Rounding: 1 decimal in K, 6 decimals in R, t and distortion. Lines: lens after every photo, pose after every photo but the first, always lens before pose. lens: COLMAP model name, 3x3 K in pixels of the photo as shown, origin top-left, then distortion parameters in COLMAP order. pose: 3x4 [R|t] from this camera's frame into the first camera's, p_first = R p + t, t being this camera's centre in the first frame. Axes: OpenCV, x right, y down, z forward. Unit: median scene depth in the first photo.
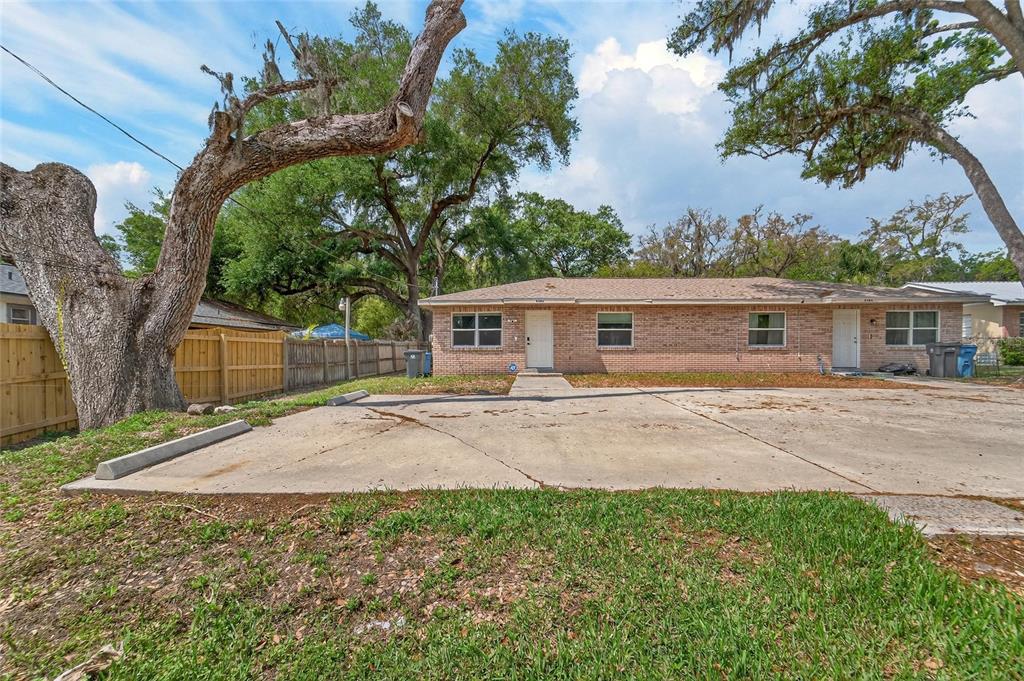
lens RADIAL K [[428.5, 0, 516.2], [0, 428.5, 345.1], [0, 0, 1]] dist [0.002216, 0.000259]
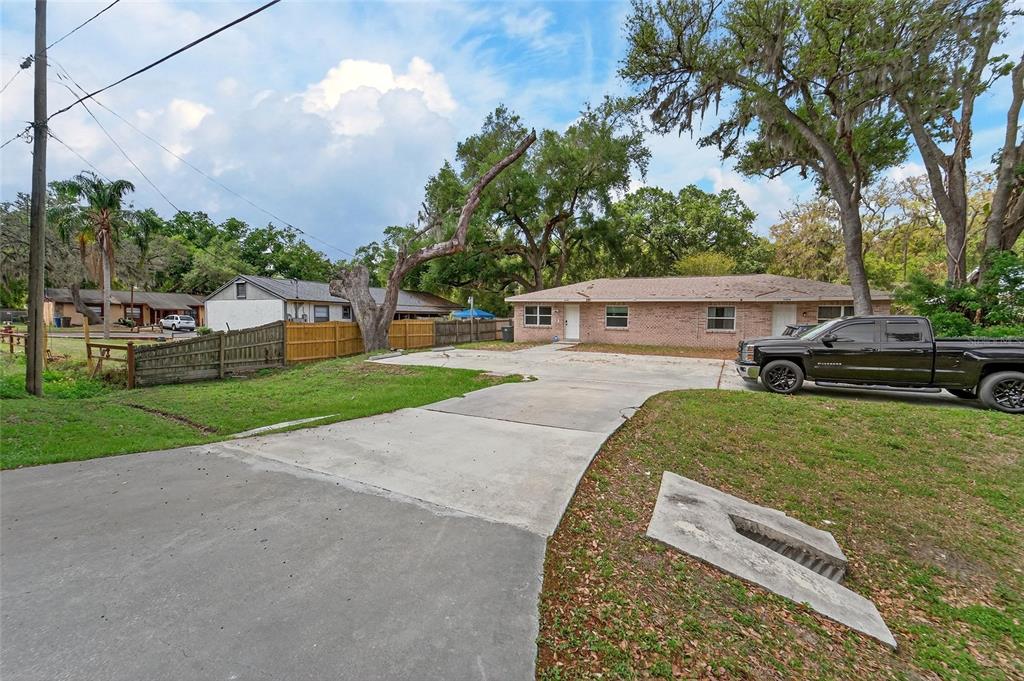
lens RADIAL K [[422.2, 0, 516.6], [0, 422.2, 321.8], [0, 0, 1]] dist [-0.002328, -0.000125]
pose [[0.903867, 0.018536, -0.427411, 0.557087], [-0.006502, 0.999541, 0.029598, -0.060415], [0.427763, -0.023974, 0.903573, -0.561656]]
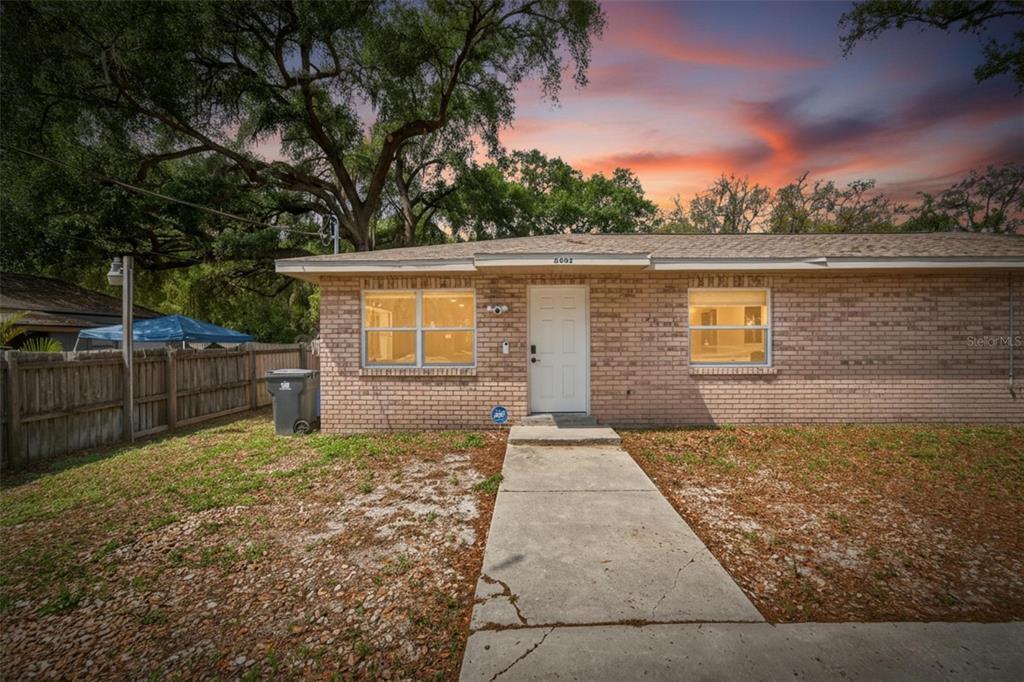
lens RADIAL K [[428.5, 0, 516.2], [0, 428.5, 345.6], [0, 0, 1]] dist [0.002216, 0.000259]
pose [[0.999970, -0.001845, 0.007545, 0.006153], [0.001700, 0.999815, 0.019180, -0.026057], [-0.007579, -0.019167, 0.999788, 0.560064]]
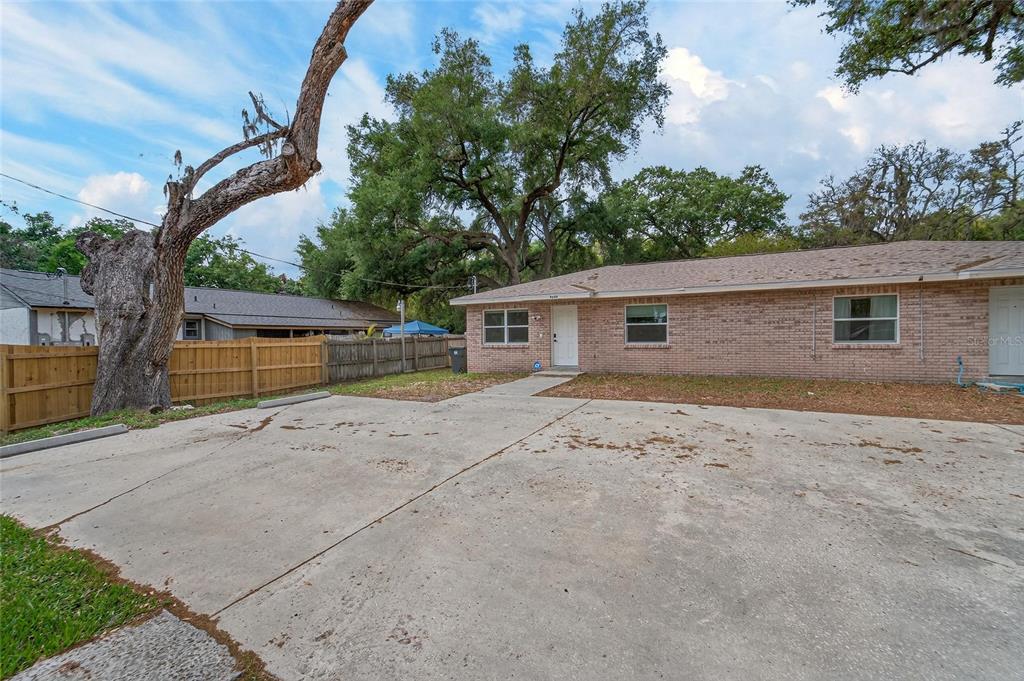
lens RADIAL K [[421.2, 0, 508.9], [0, 421.2, 327.5], [0, 0, 1]] dist [-0.000678, -0.000229]
pose [[0.907992, -0.017017, -0.418642, 0.331108], [0.018001, 0.999837, -0.001600, -0.032359], [0.418601, -0.006083, 0.908150, 0.109509]]
